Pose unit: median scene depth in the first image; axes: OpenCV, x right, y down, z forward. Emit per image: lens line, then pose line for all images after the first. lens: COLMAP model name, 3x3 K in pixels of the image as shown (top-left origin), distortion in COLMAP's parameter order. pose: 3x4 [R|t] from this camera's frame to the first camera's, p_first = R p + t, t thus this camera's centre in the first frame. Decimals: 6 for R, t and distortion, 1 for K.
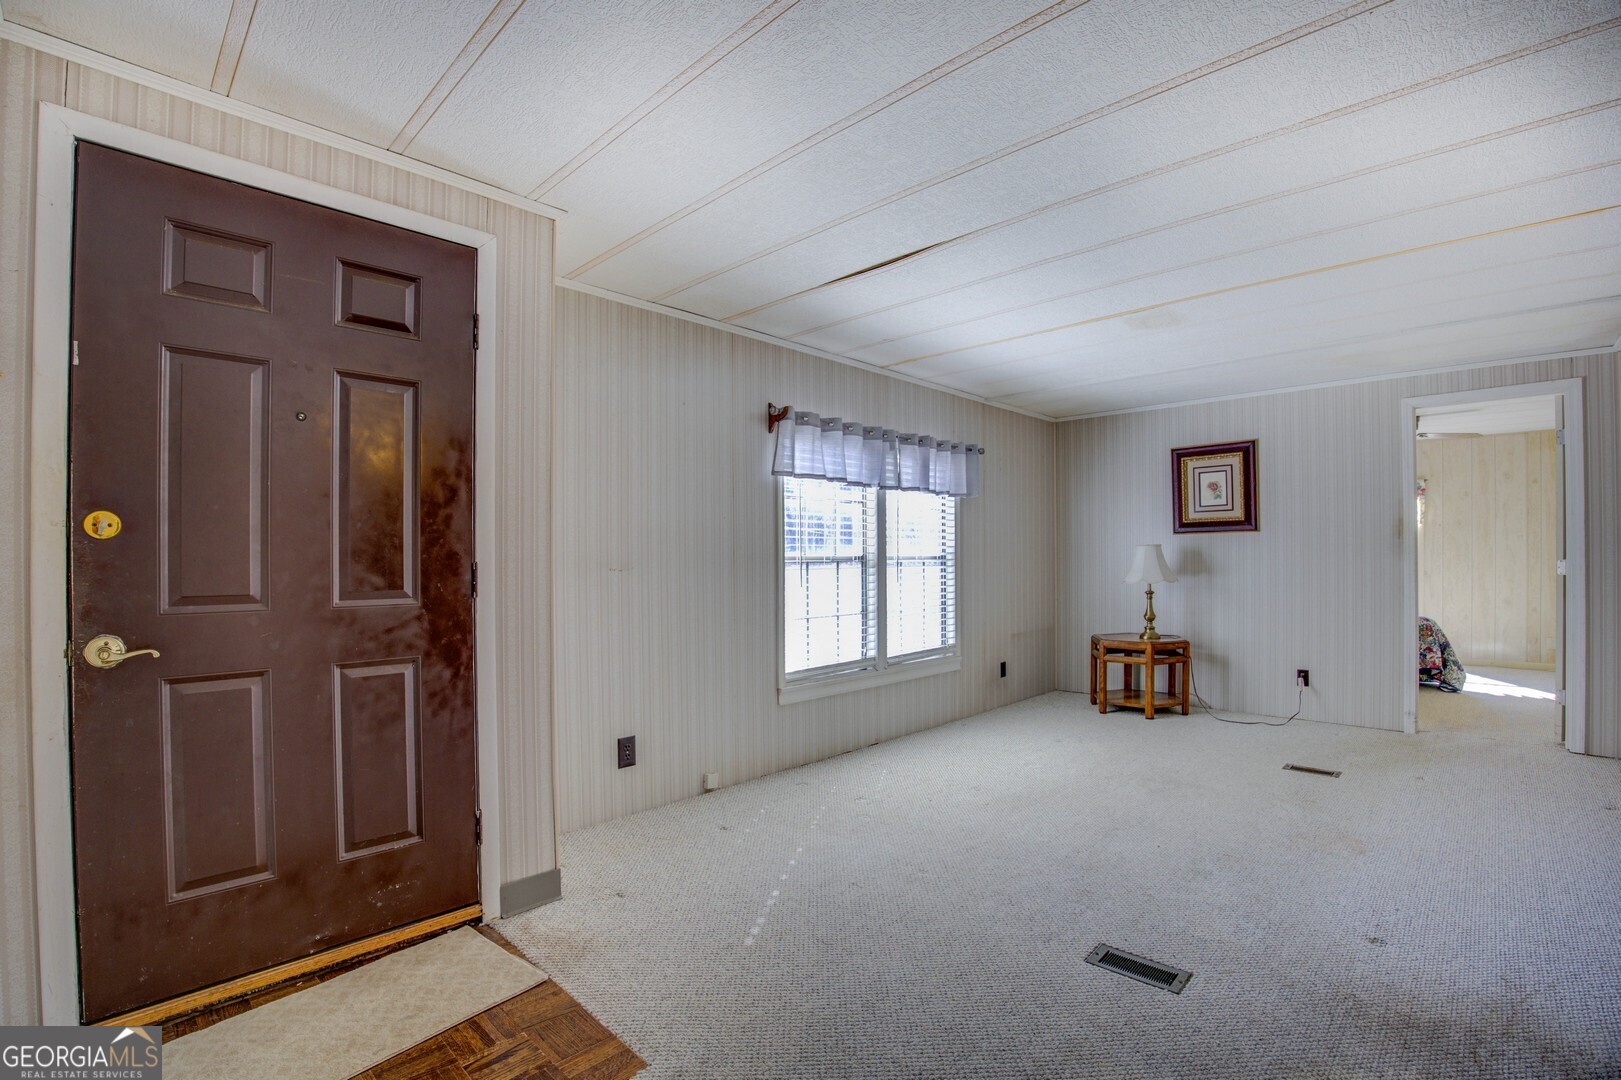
lens RADIAL K [[732.9, 0, 800.9], [0, 732.9, 547.8], [0, 0, 1]] dist [-0.001310, -0.000272]
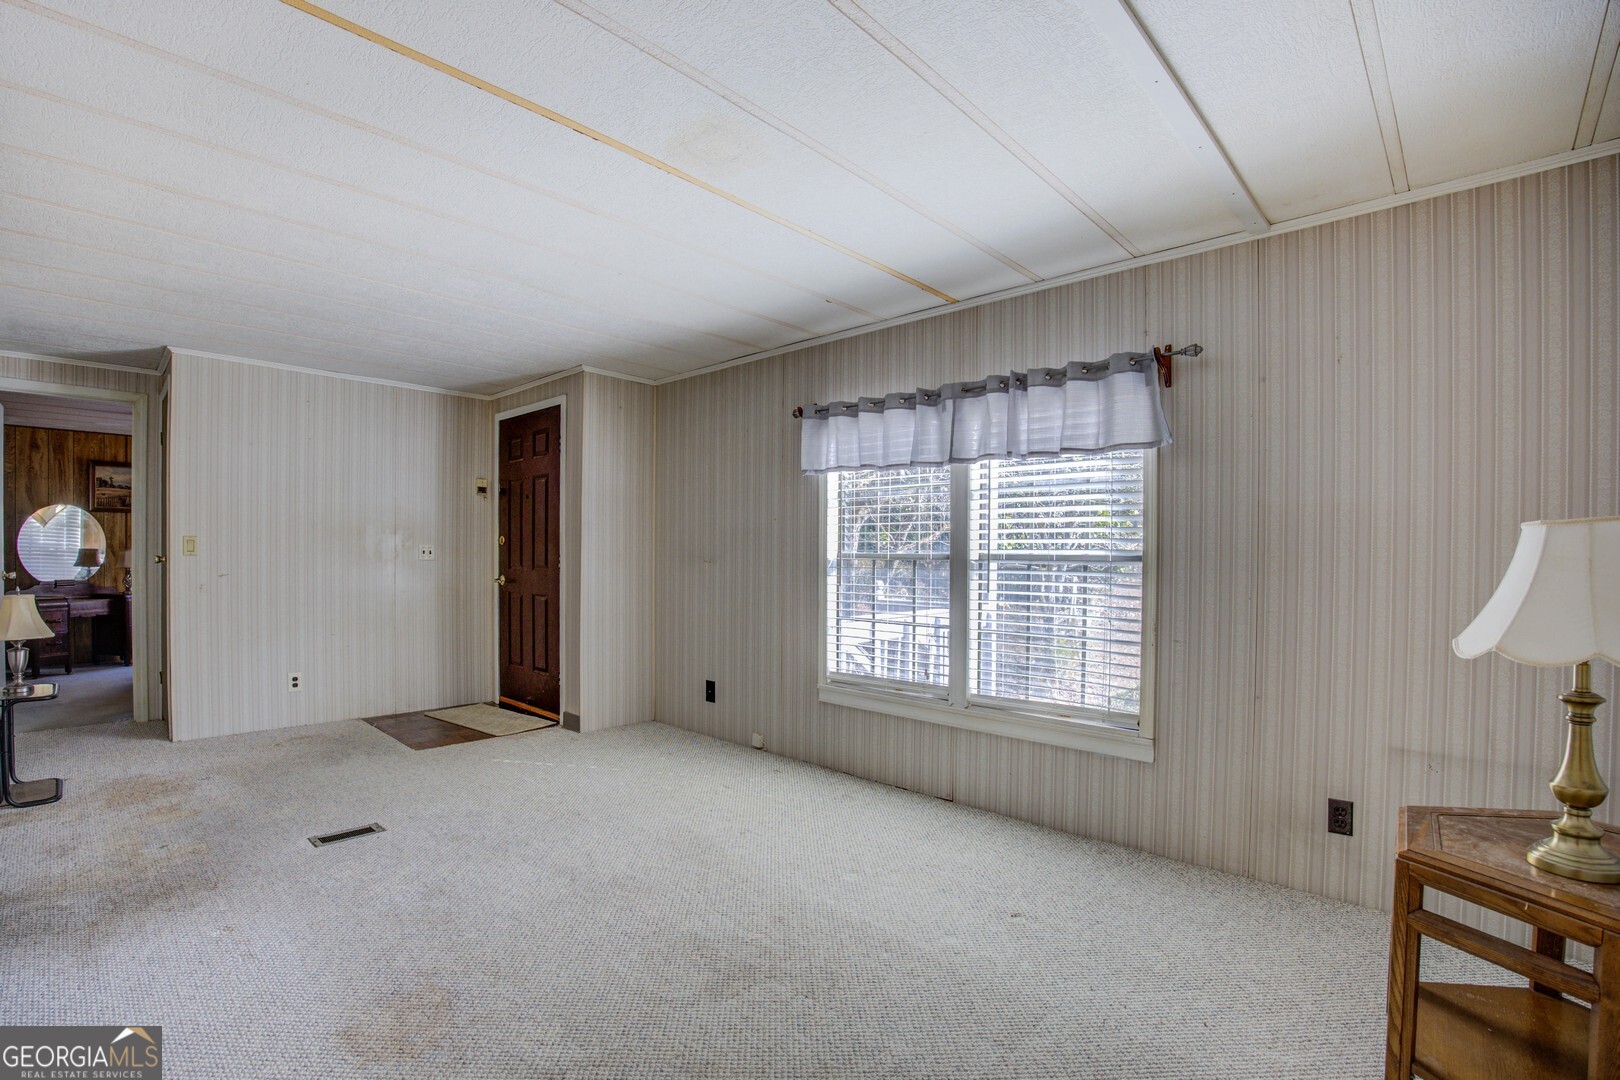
lens RADIAL K [[732.4, 0, 800.6], [0, 732.4, 548.2], [0, 0, 1]] dist [-0.001310, -0.000272]
pose [[0.041434, 0.003935, -0.999134, 0.859490], [0.011998, 0.999918, 0.004436, -0.000824], [0.999069, -0.012172, 0.041383, 0.818477]]
